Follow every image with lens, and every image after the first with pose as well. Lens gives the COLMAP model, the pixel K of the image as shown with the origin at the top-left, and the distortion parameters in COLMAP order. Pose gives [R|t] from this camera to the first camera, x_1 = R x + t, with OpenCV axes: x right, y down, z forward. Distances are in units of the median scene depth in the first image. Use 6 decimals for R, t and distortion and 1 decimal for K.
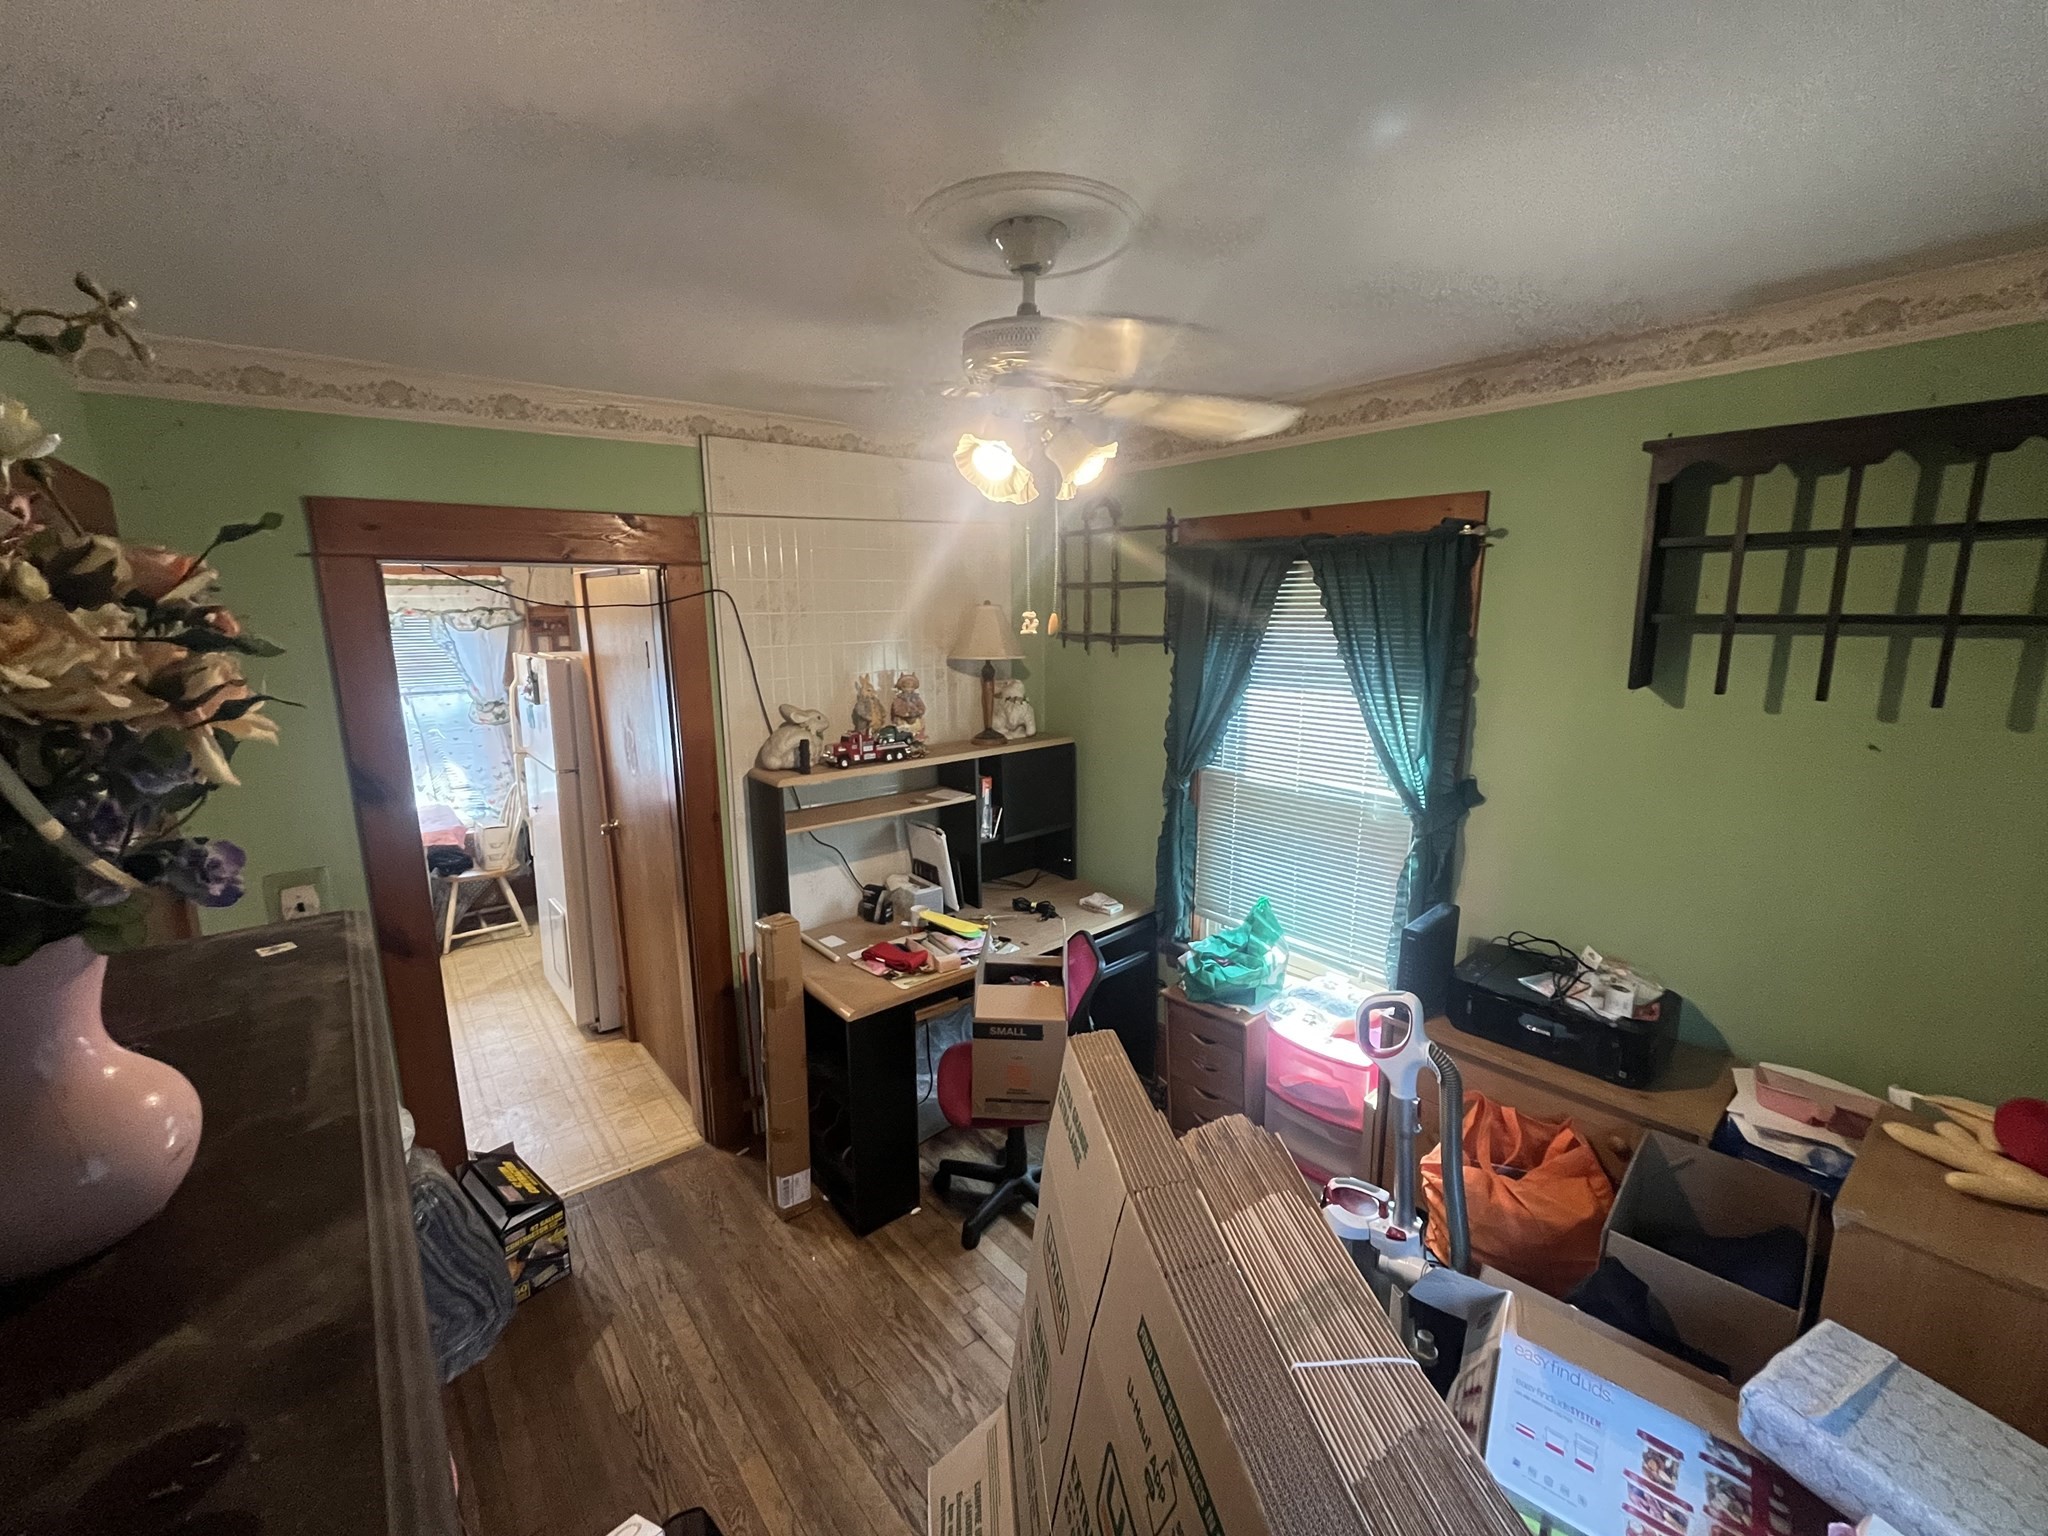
lens RADIAL K [[843.6, 0, 1024.0], [0, 843.6, 768.0], [0, 0, 1]] dist [-0.002080, 0.000095]
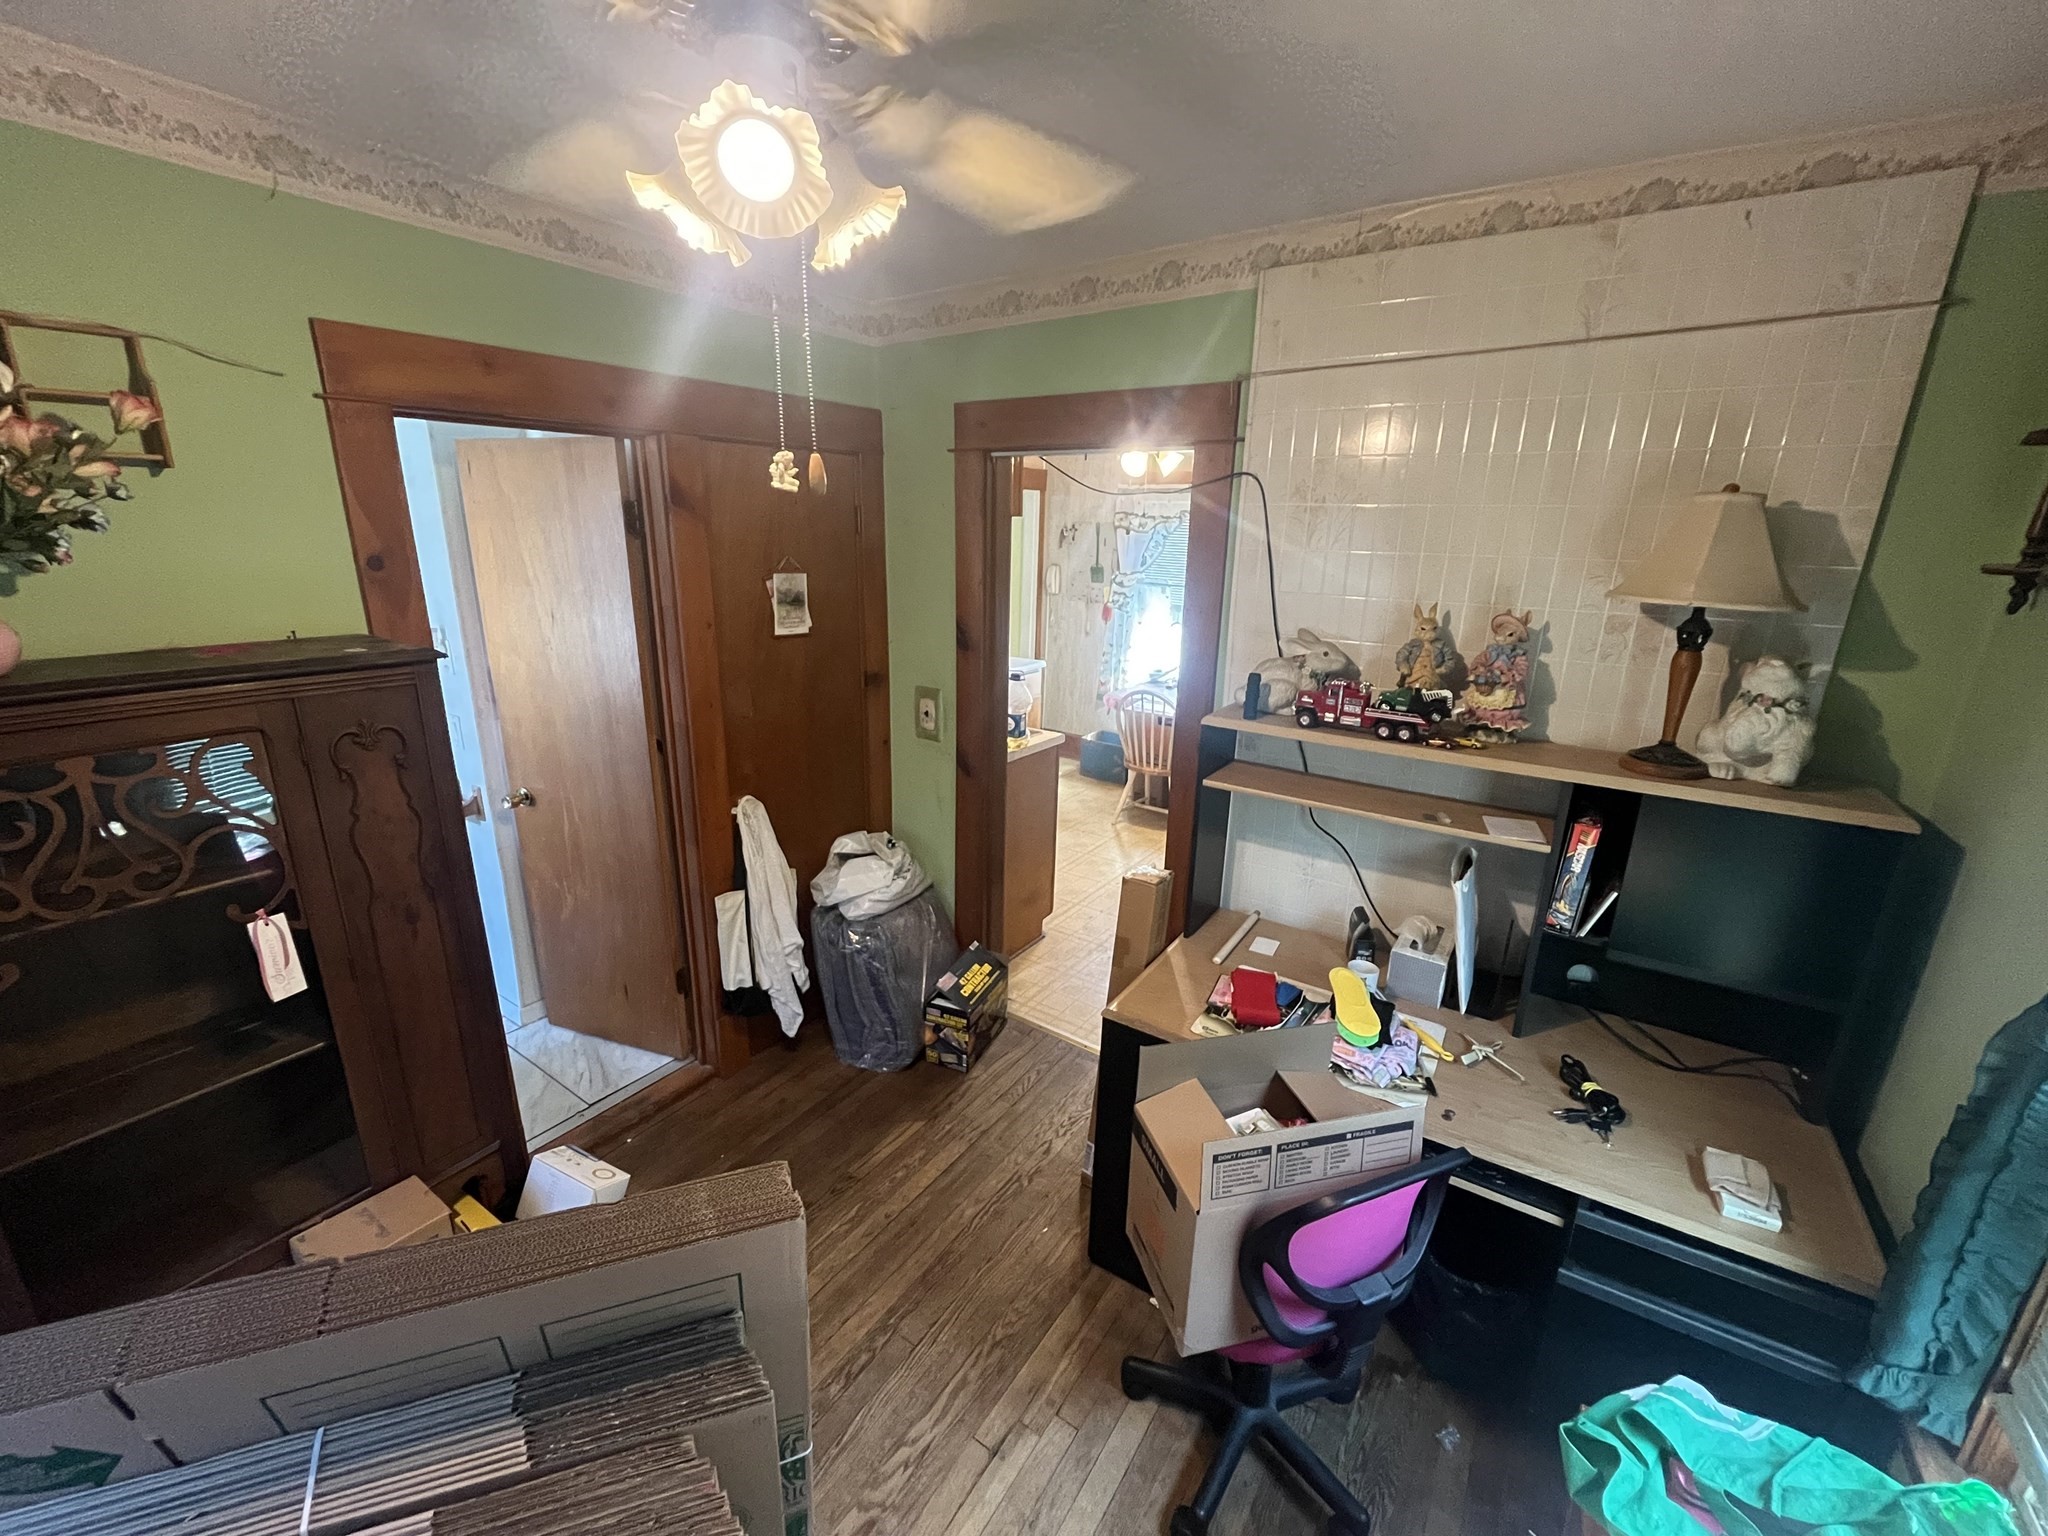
lens RADIAL K [[843.6, 0, 1024.0], [0, 843.6, 768.0], [0, 0, 1]] dist [-0.002080, 0.000095]
pose [[0.274846, 0.282919, -0.918921, 0.383465], [-0.208183, 0.950567, 0.230395, -0.080645], [0.938680, 0.127980, 0.320158, 0.553558]]
